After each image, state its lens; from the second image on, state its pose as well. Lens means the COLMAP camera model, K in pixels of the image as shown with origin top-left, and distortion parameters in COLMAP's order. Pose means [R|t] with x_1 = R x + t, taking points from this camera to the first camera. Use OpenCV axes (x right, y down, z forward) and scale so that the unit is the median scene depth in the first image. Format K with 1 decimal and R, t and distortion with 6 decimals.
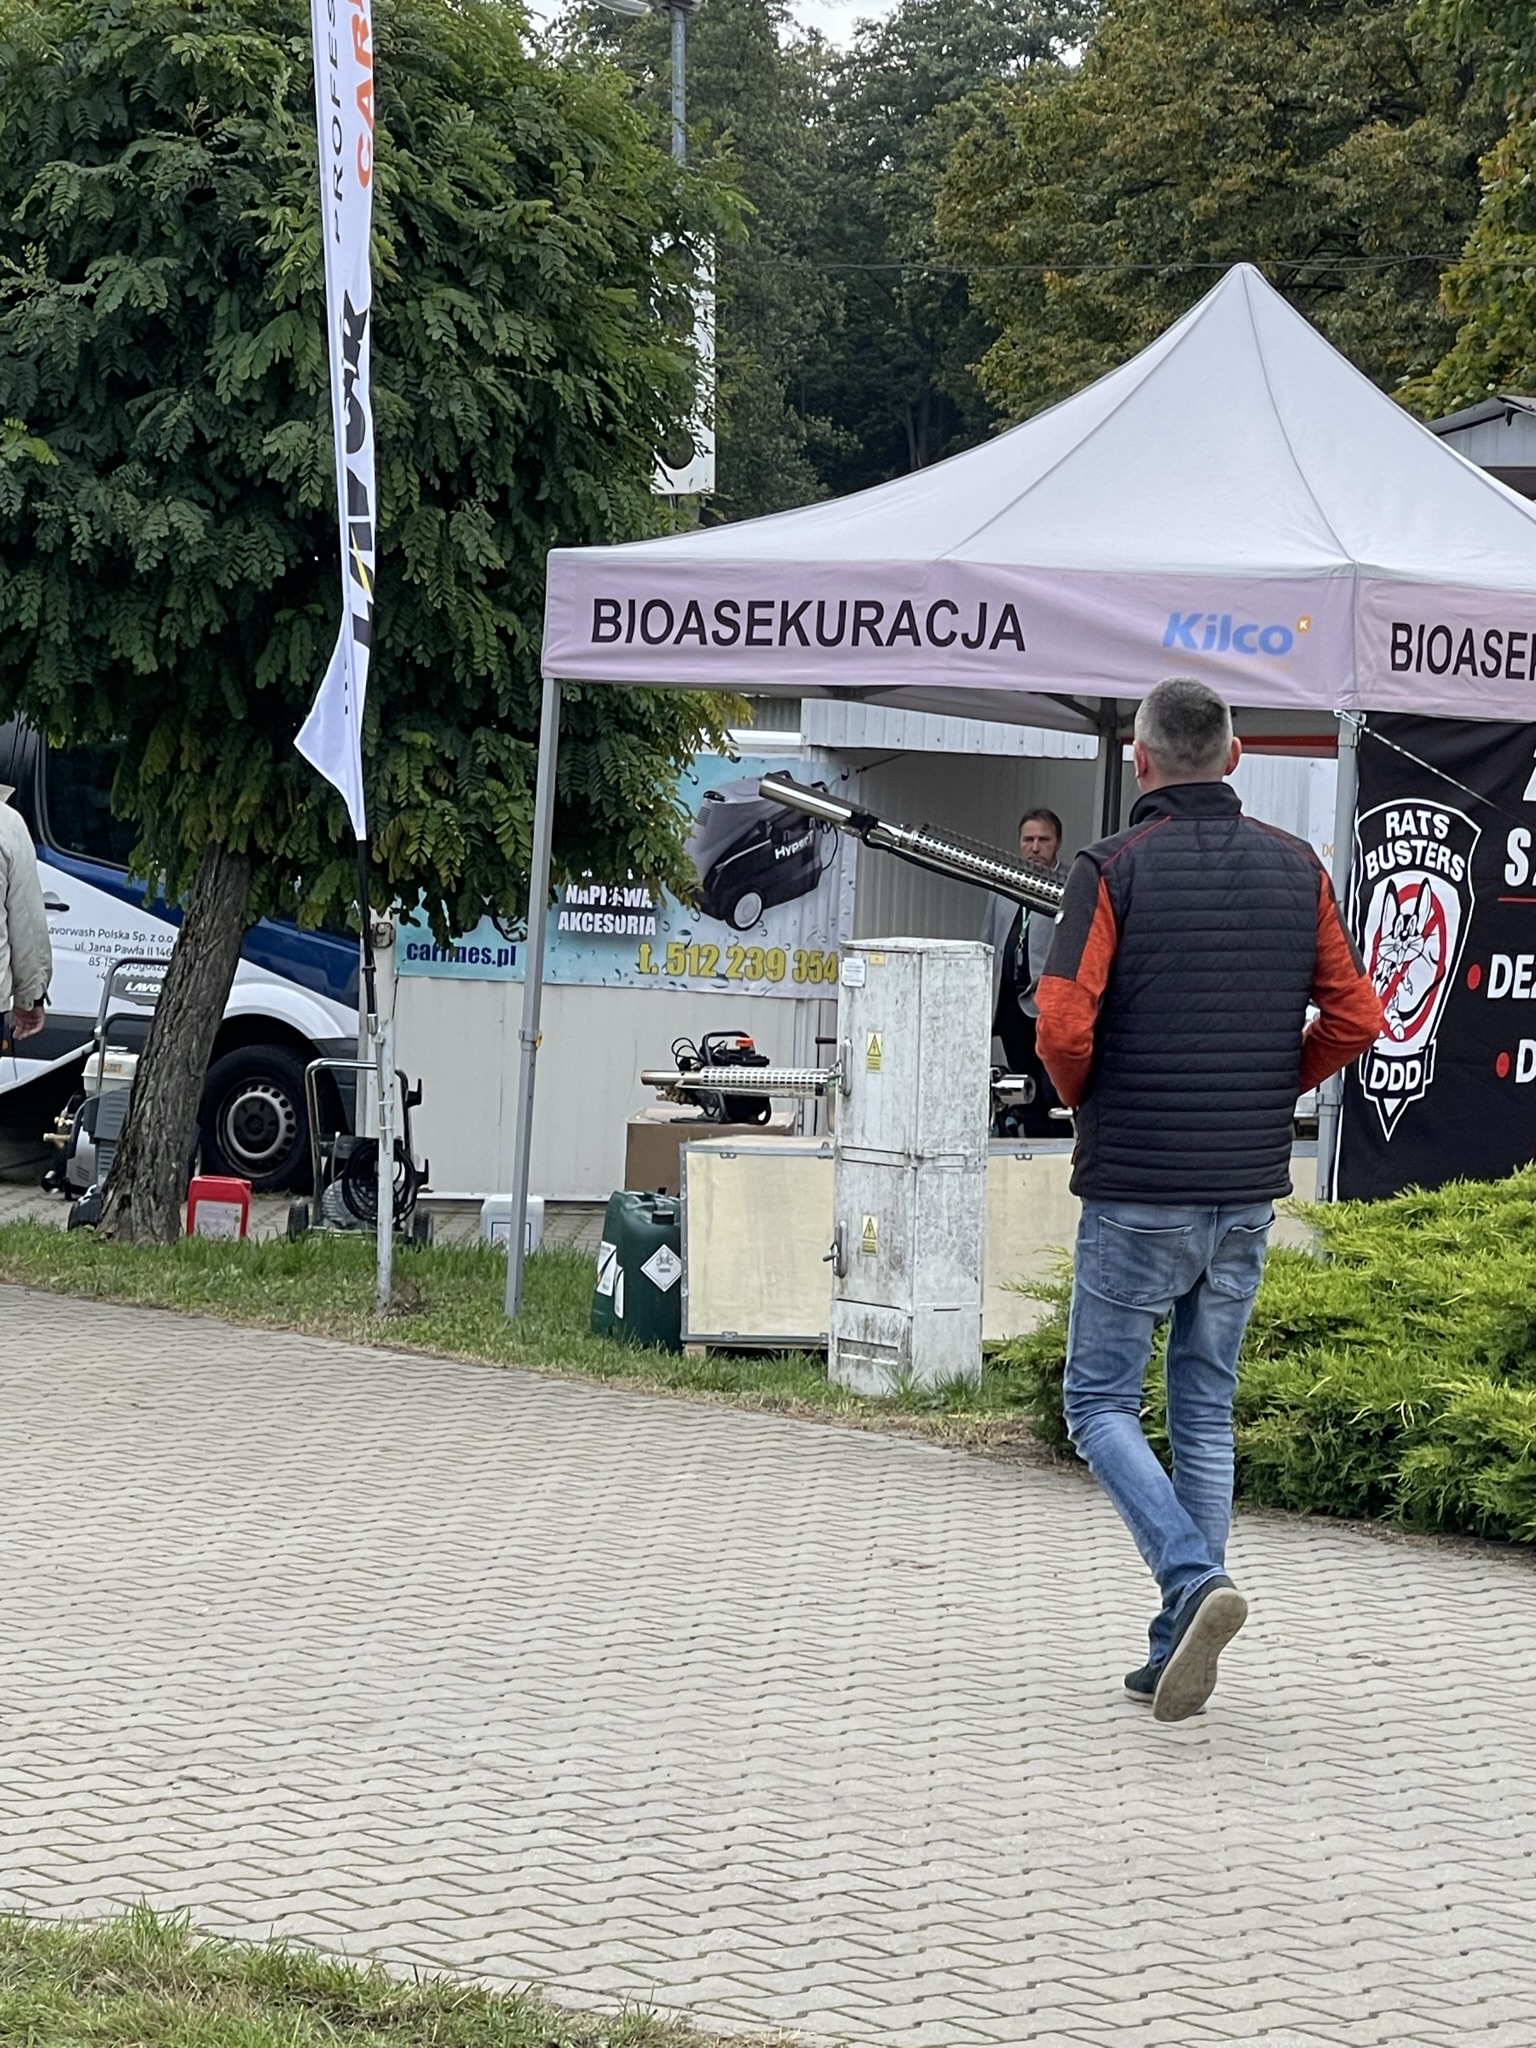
lens RADIAL K [[6572.7, 0, 768.0], [0, 6572.7, 1024.0], [0, 0, 1]] dist [0.183584, 2.143915]
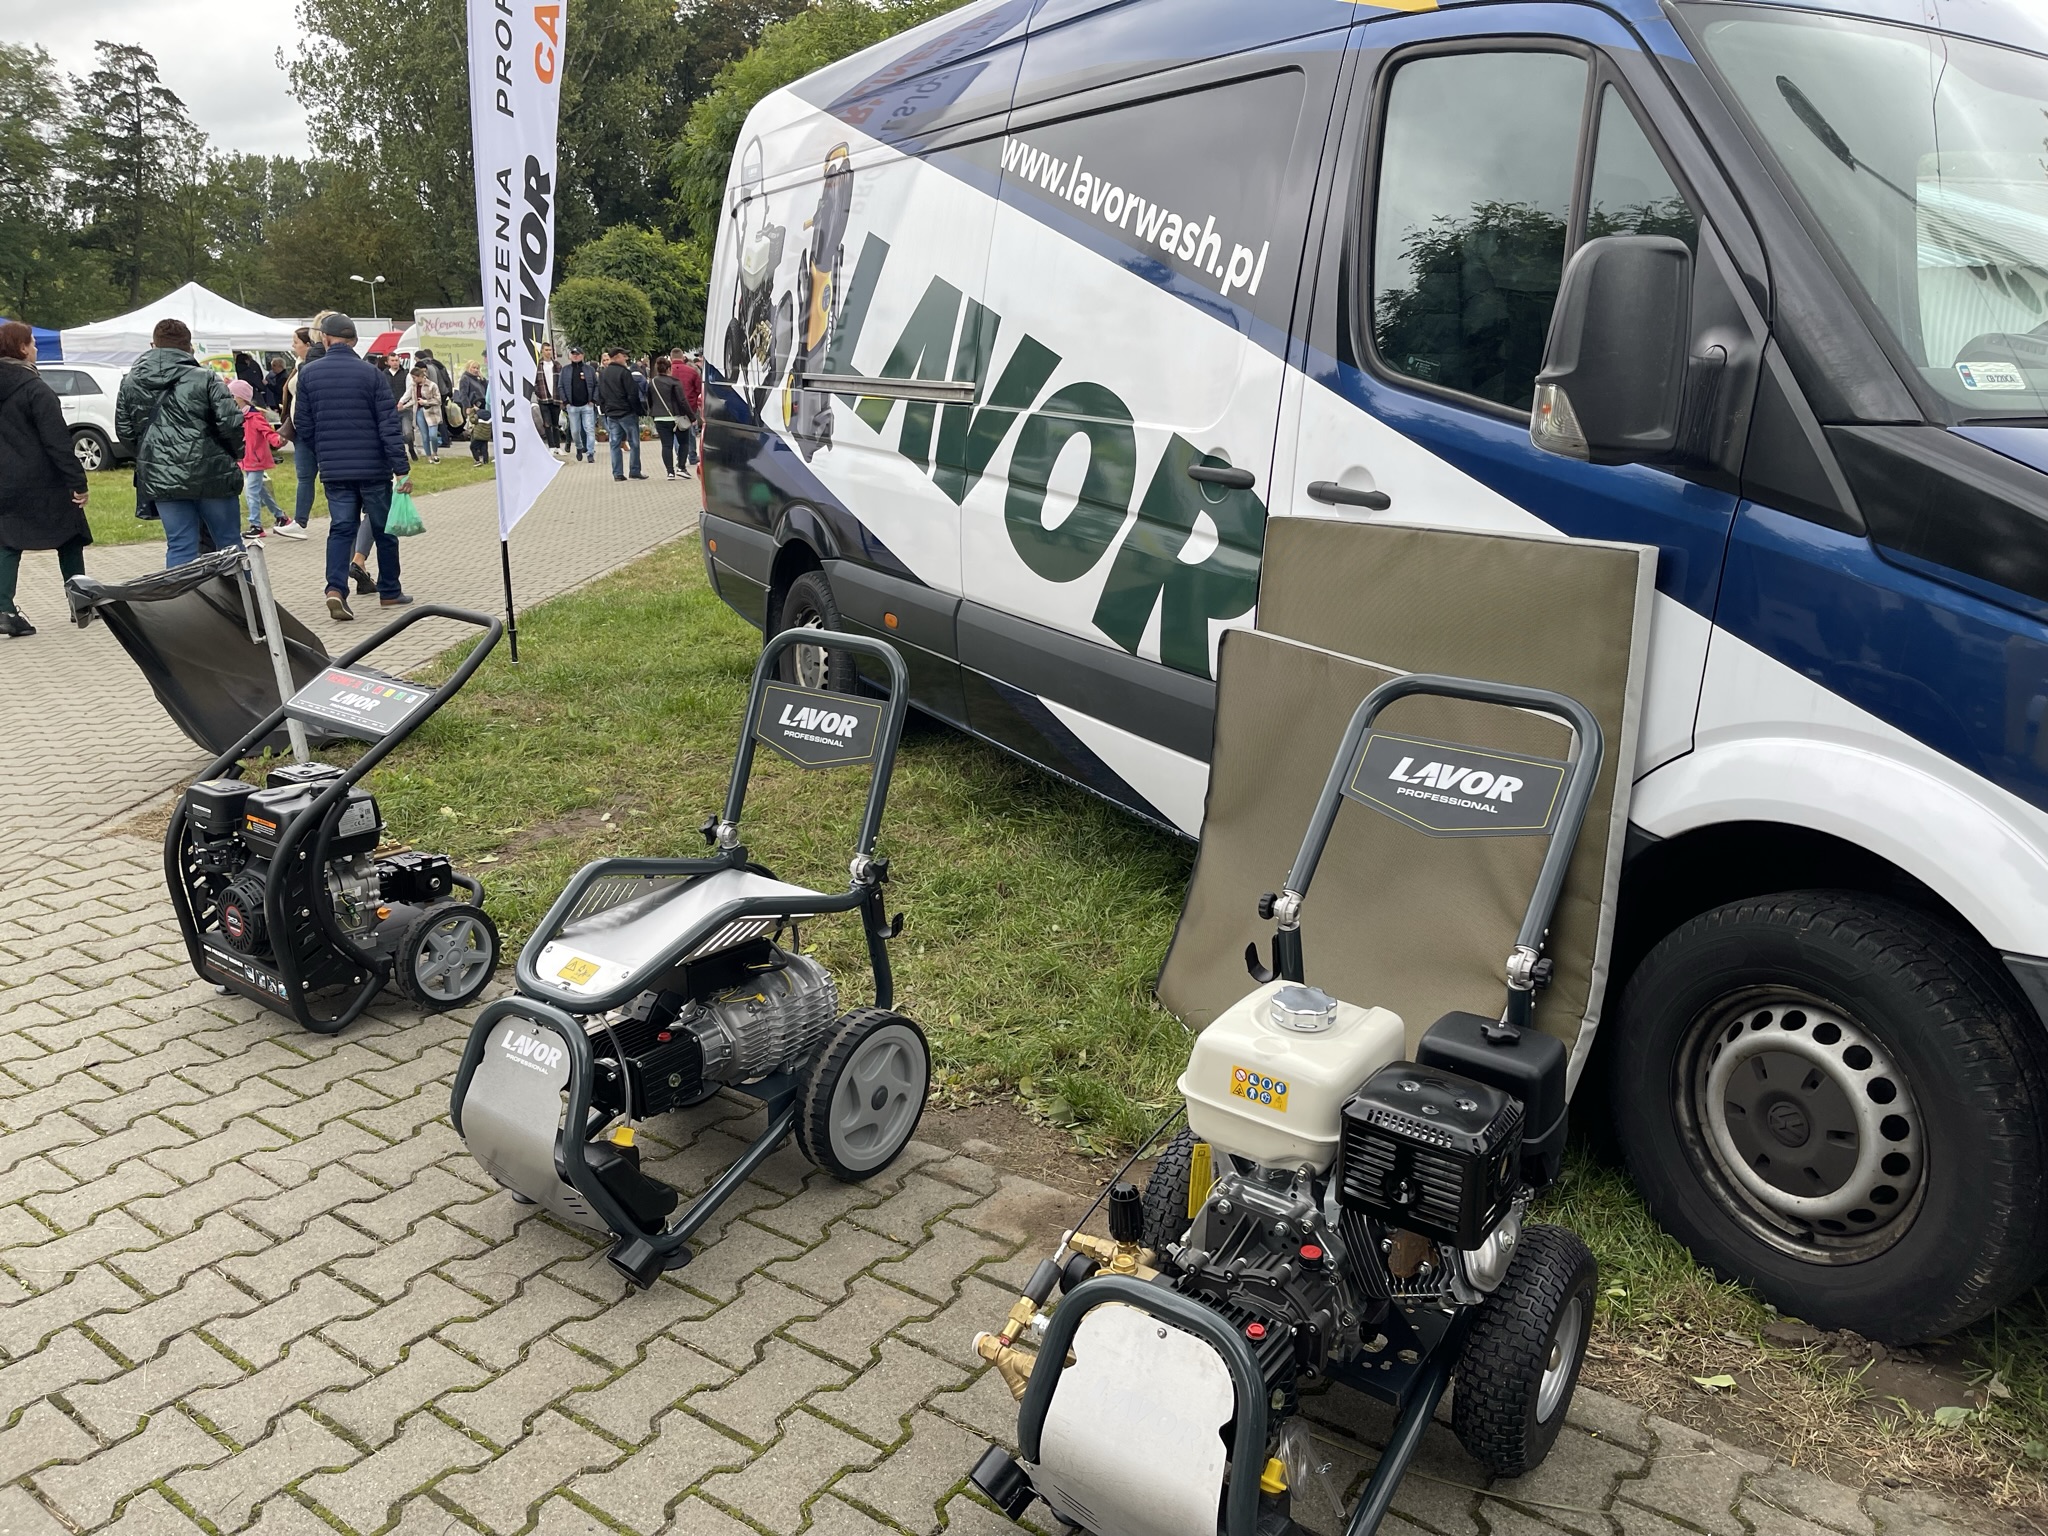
lens RADIAL K [[1534.3, 0, 1037.4], [0, 1534.3, 769.5], [0, 0, 1]] dist [0.075507, -0.095704]
pose [[0.848296, 0.097924, -0.520388, -0.097810], [0.012861, 0.978652, 0.205123, -0.030941], [0.529365, -0.180697, 0.828927, 1.267448]]
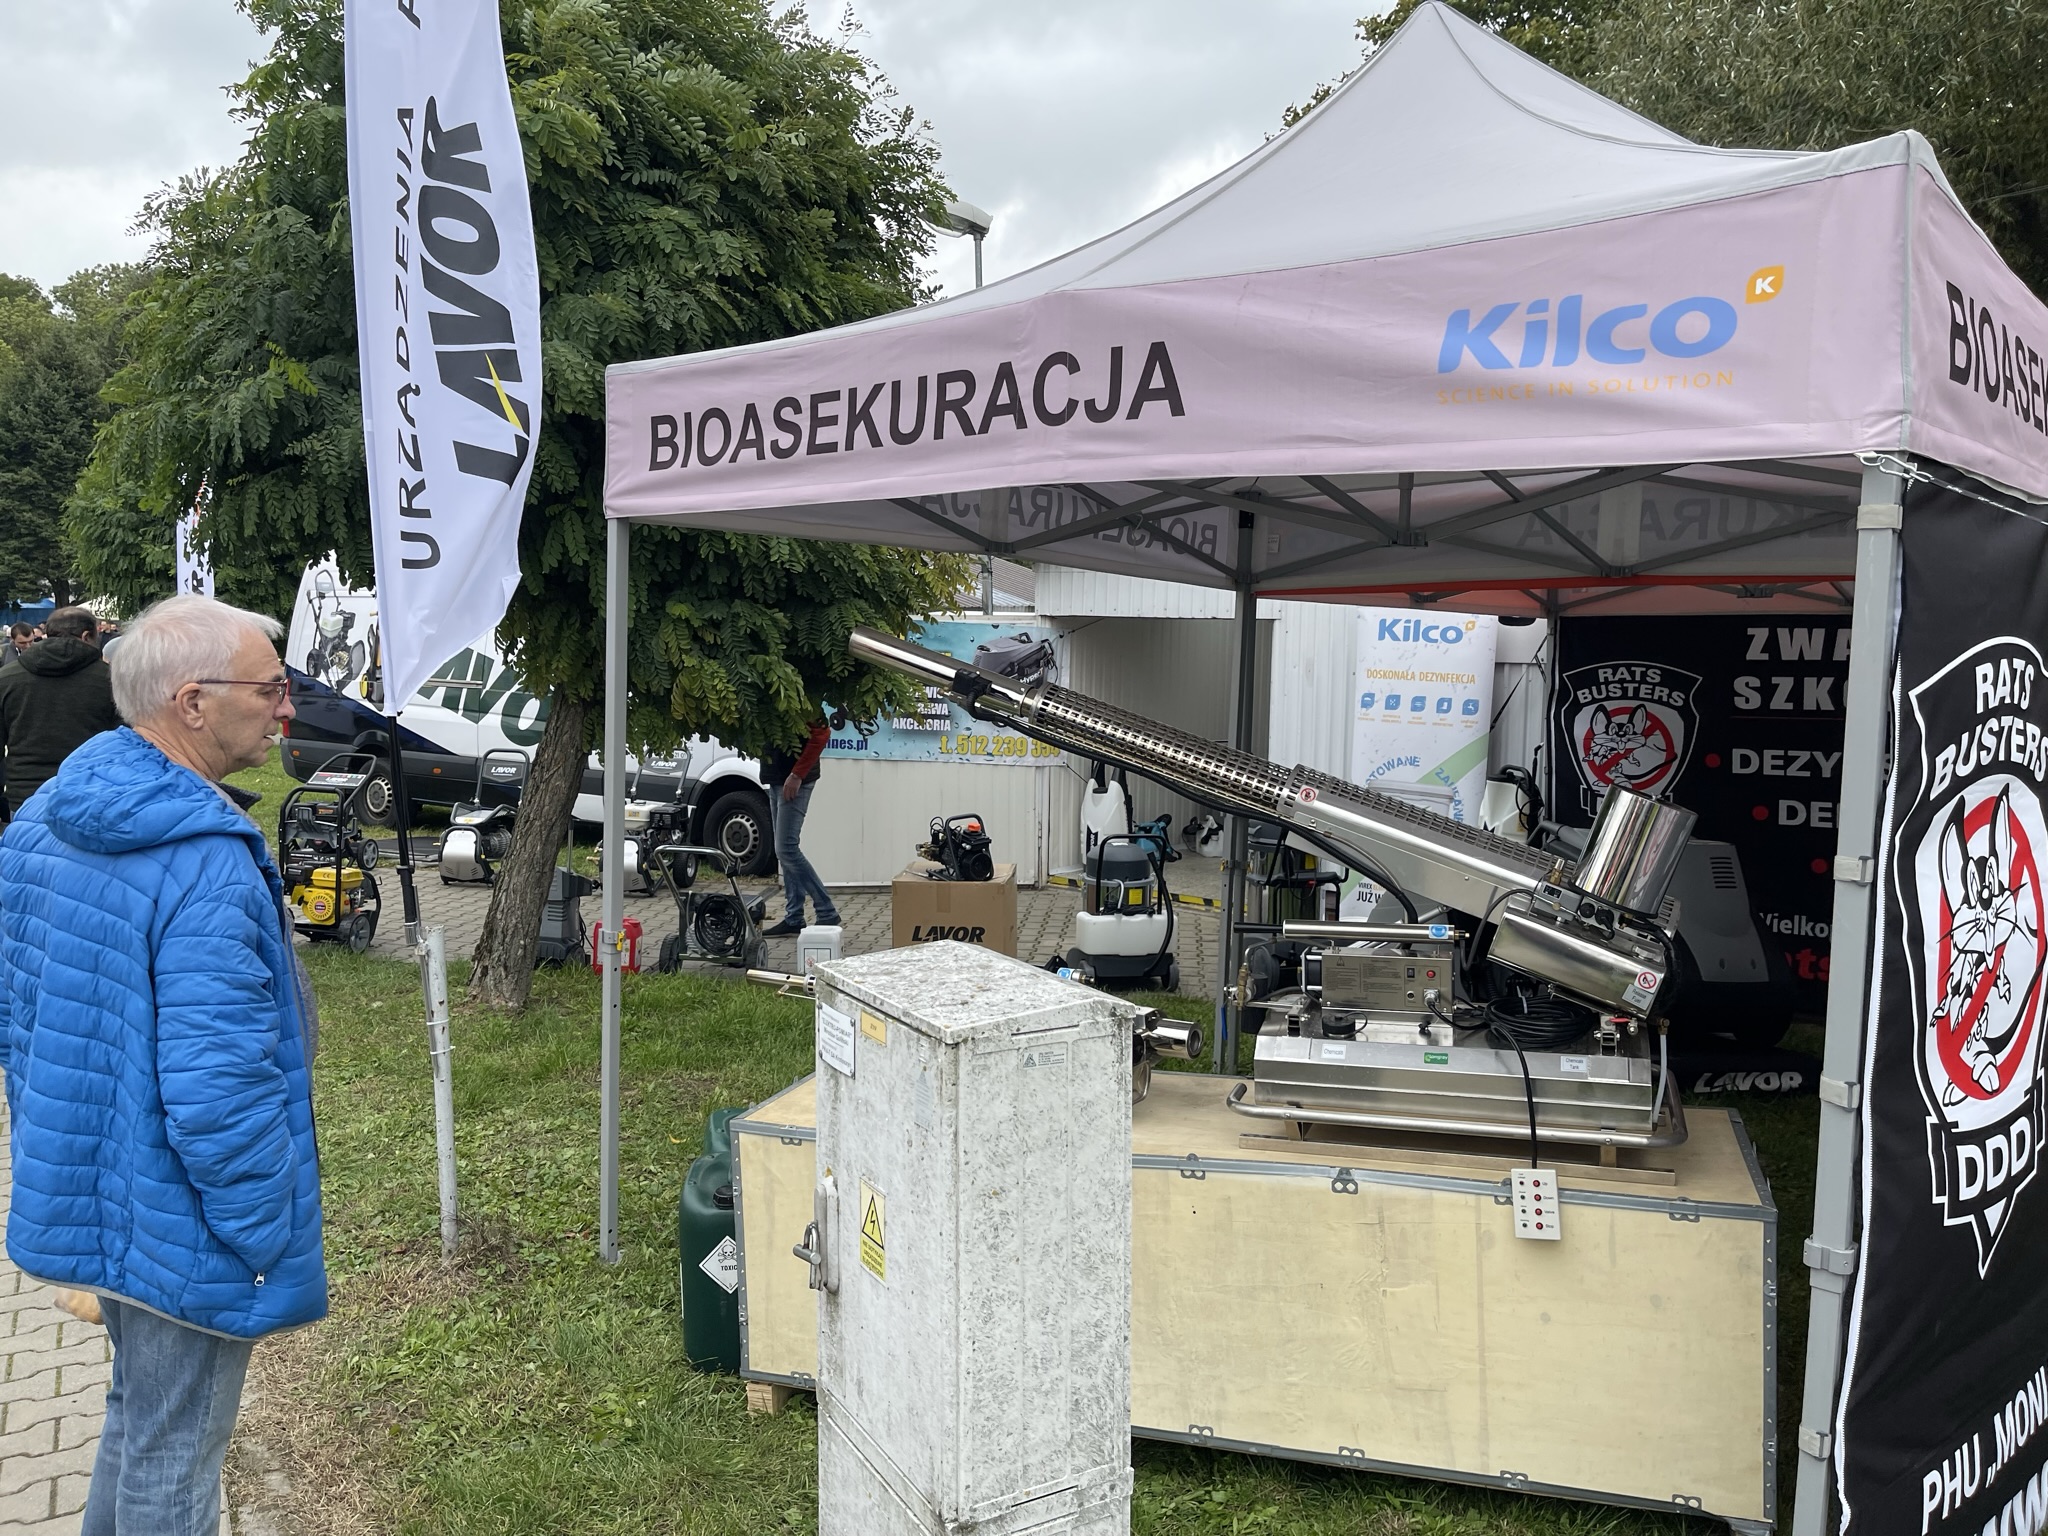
lens RADIAL K [[1534.3, 0, 1037.4], [0, 1534.3, 769.5], [0, 0, 1]] dist [0.075507, -0.095704]
pose [[0.998886, -0.019087, -0.043158, 0.029694], [0.021126, 0.998658, 0.047289, -0.029278], [0.042197, -0.048149, 0.997948, 0.820370]]
